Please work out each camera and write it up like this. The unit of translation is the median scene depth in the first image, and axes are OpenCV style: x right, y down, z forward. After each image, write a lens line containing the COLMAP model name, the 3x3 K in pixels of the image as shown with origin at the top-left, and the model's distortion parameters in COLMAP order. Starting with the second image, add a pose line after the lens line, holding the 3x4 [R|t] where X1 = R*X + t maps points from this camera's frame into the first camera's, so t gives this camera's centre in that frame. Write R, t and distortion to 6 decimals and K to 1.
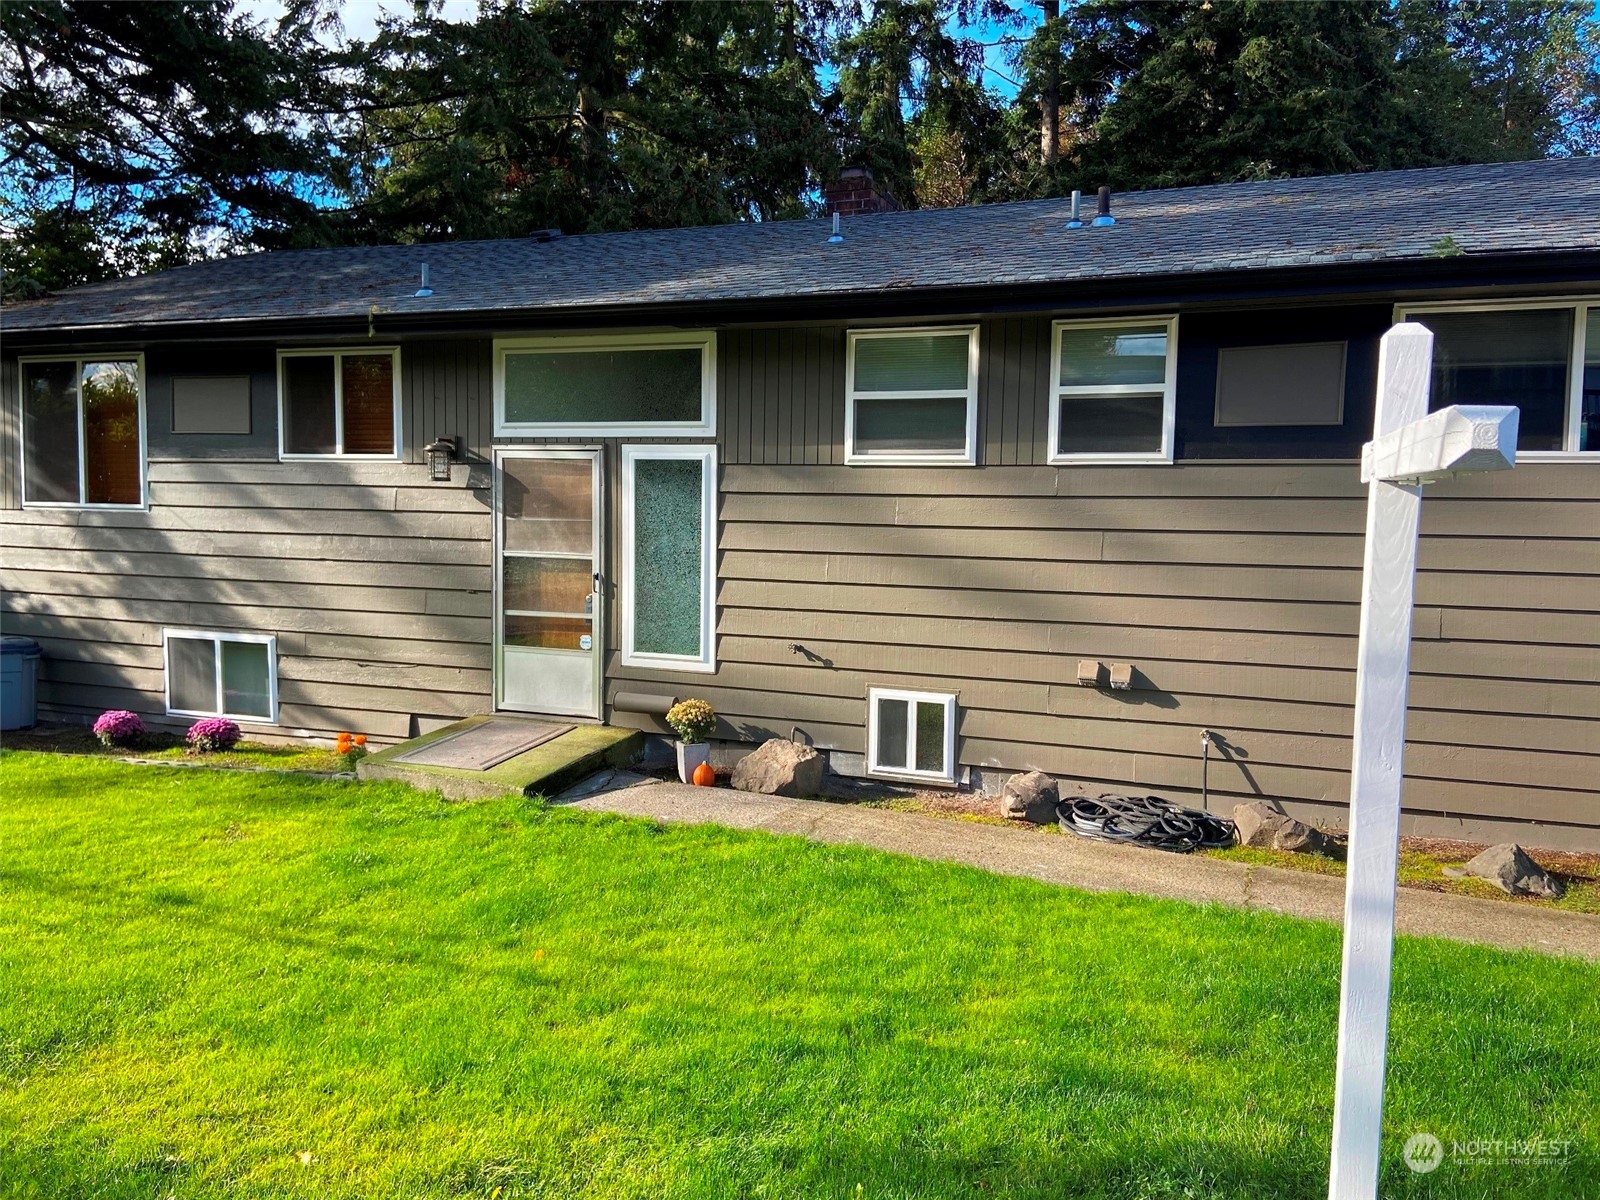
lens RADIAL K [[1220.0, 0, 801.4], [0, 1220.0, 589.6], [0, 0, 1]] dist [0.123306, -0.154206]
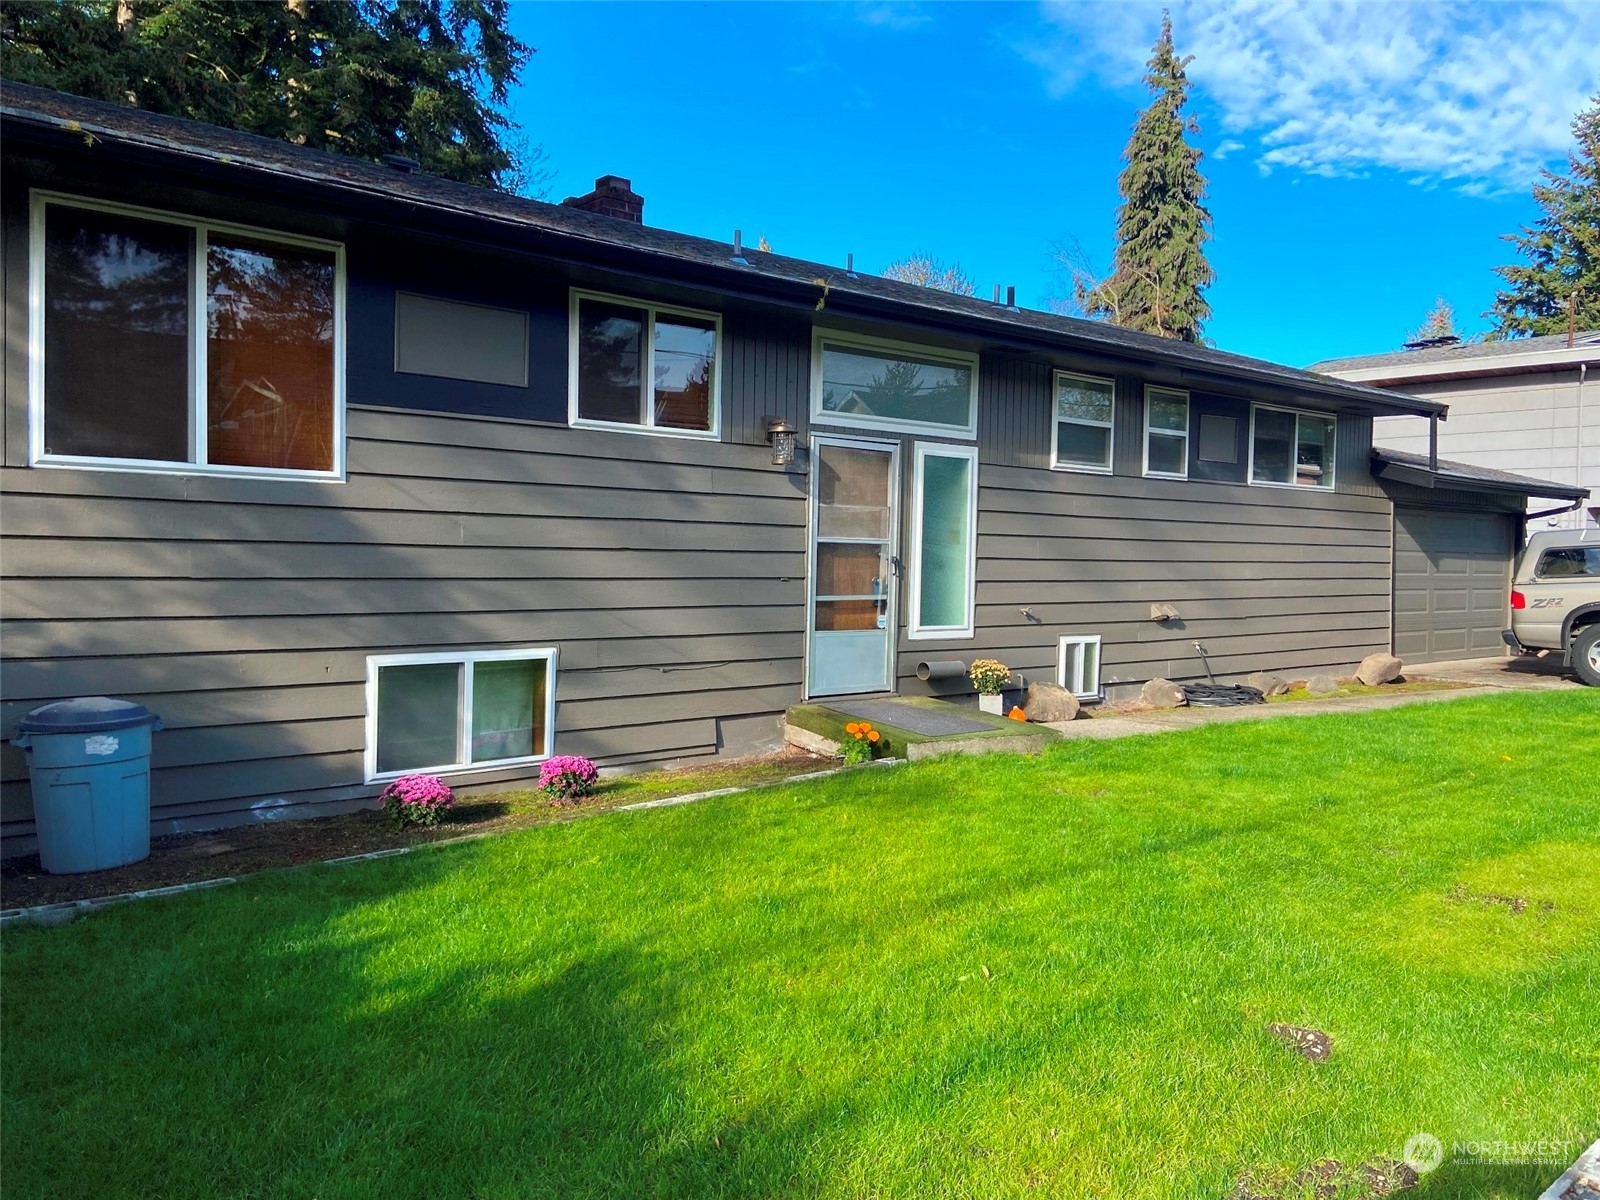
lens RADIAL K [[1220.0, 0, 801.4], [0, 1220.0, 589.6], [0, 0, 1]] dist [0.123306, -0.154206]
pose [[0.484477, -0.033640, 0.874157, -1.156413], [0.050721, 0.998660, 0.010321, 0.000445], [-0.873333, 0.039338, 0.485533, 0.544229]]
